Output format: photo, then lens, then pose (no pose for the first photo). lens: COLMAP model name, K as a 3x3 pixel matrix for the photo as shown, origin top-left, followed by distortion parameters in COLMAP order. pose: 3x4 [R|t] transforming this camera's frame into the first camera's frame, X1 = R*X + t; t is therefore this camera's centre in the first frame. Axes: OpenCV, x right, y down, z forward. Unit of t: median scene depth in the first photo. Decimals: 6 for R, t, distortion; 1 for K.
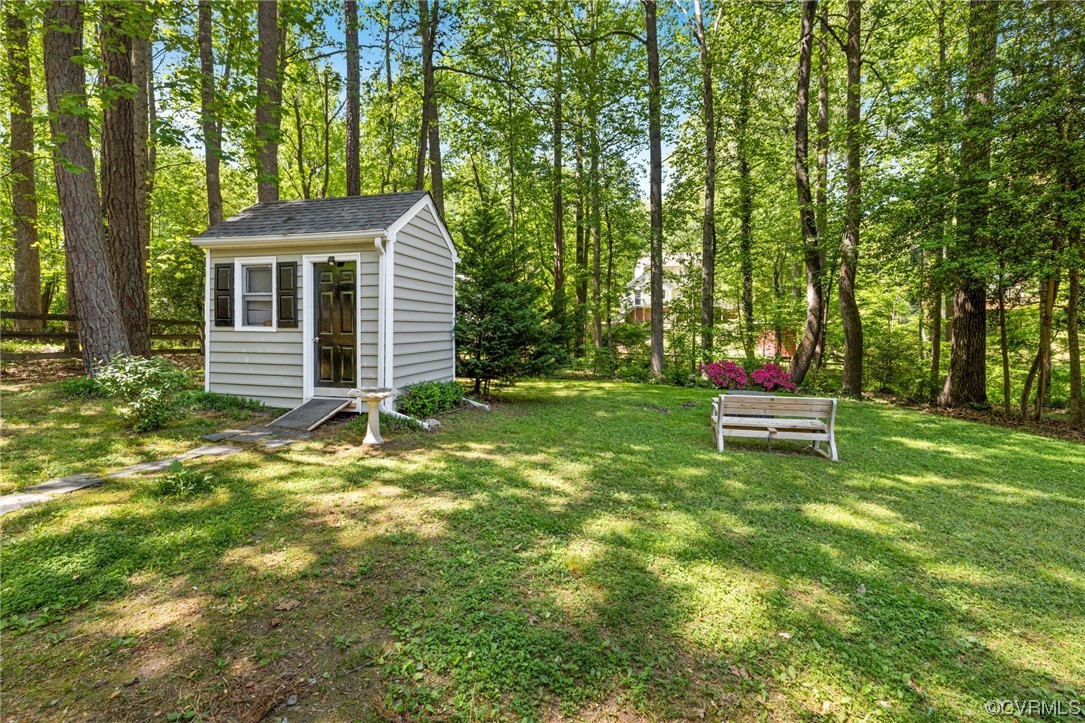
lens RADIAL K [[487.7, 0, 524.8], [0, 487.7, 336.7], [0, 0, 1]] dist [0.000157, 0.000271]
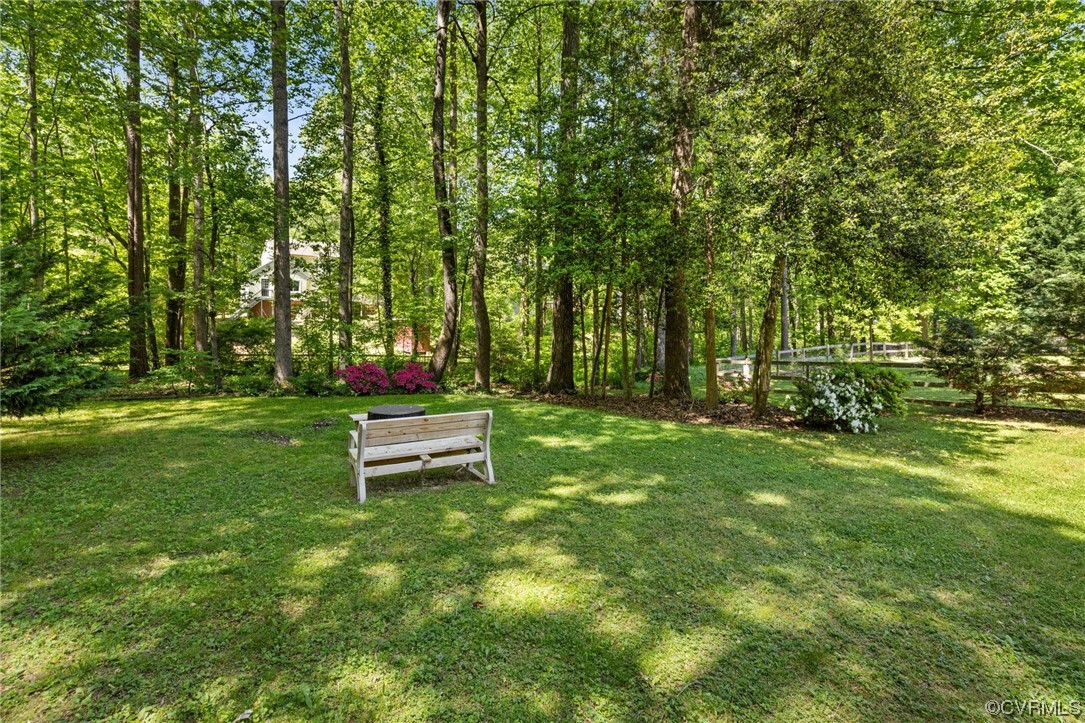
lens RADIAL K [[487.7, 0, 524.8], [0, 487.7, 336.7], [0, 0, 1]] dist [0.000157, 0.000271]
pose [[0.759742, -0.010629, 0.650137, 0.047648], [0.004068, 0.999925, 0.011593, -0.005535], [-0.650211, -0.006163, 0.759728, 0.119850]]
